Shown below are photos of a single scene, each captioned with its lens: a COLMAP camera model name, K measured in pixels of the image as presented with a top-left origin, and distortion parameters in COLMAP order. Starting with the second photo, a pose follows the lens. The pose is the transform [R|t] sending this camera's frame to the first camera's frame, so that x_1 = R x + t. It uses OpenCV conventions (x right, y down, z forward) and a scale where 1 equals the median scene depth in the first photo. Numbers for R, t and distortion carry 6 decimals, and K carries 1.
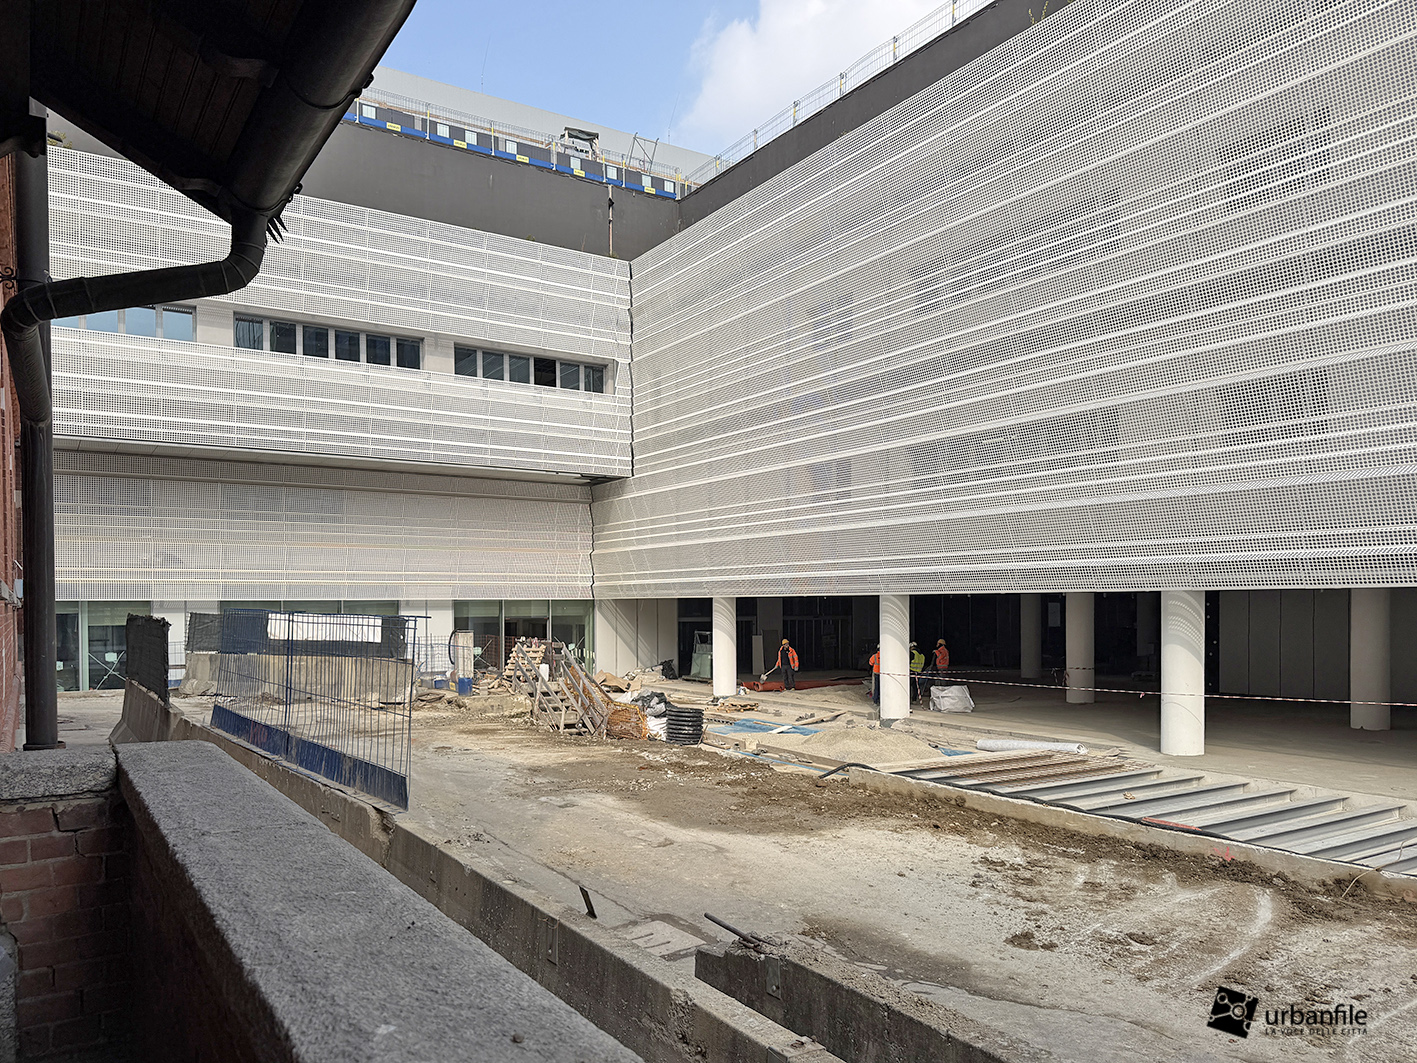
lens RADIAL K [[1000.9, 0, 711.9], [0, 1000.9, 634.1], [0, 0, 1]] dist [0.075468, -0.240555]
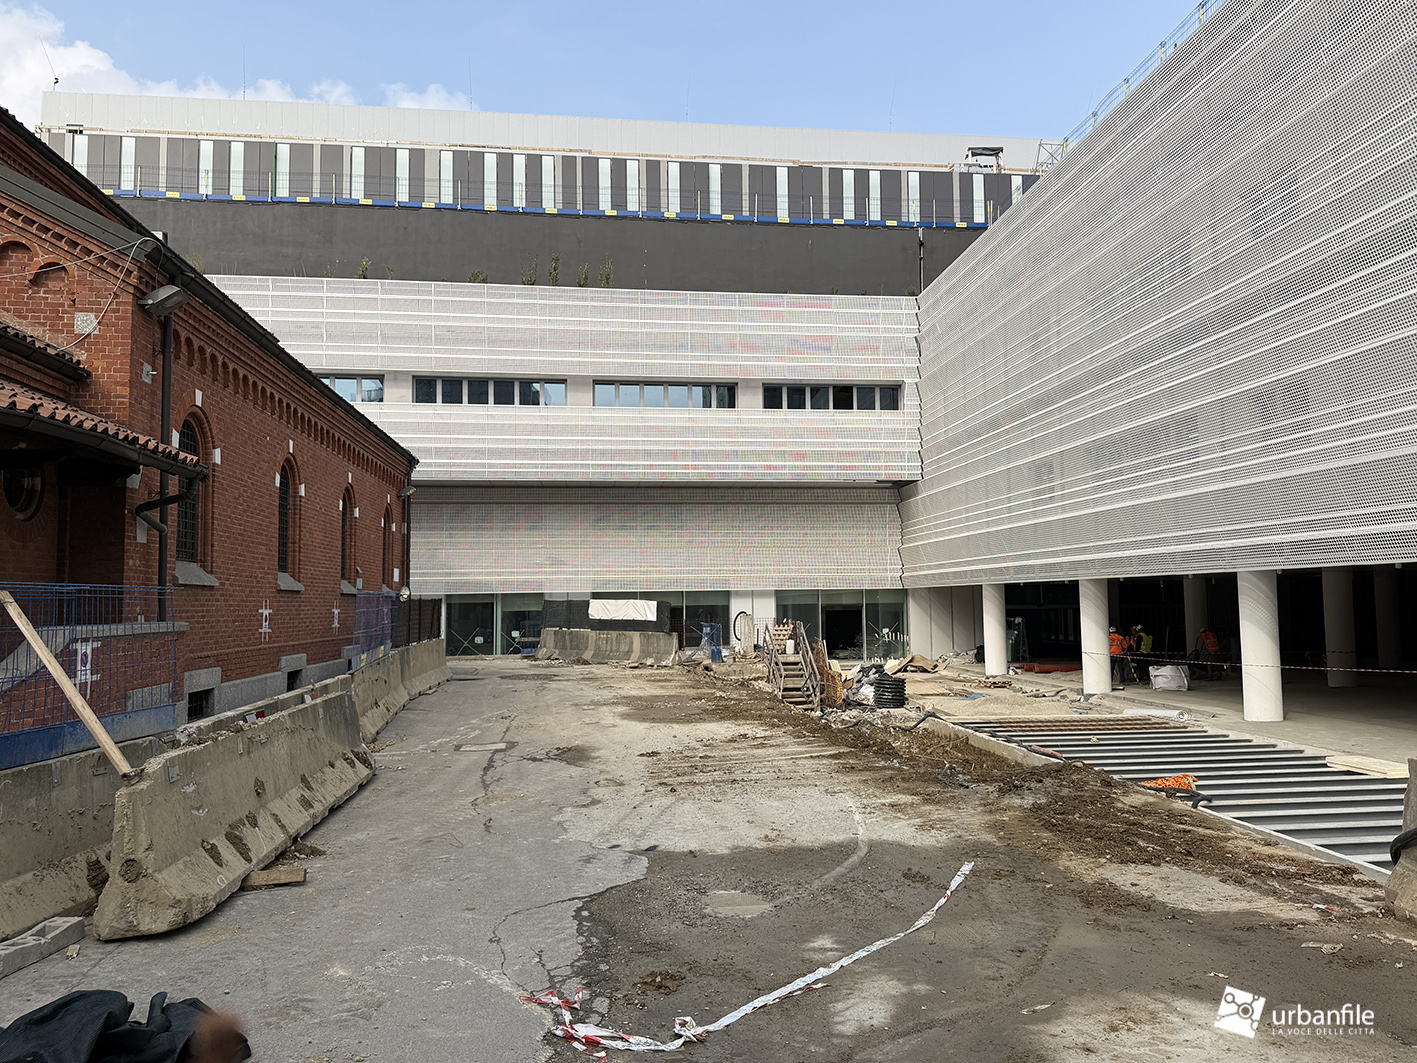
lens RADIAL K [[999.5, 0, 708.5], [0, 999.5, 531.5], [0, 0, 1]] dist [-0.001514, -0.244711]
pose [[0.899009, -0.035492, -0.436490, 0.210853], [-0.006060, 0.995607, -0.093437, 0.009009], [0.437889, 0.086646, 0.894844, -0.119540]]
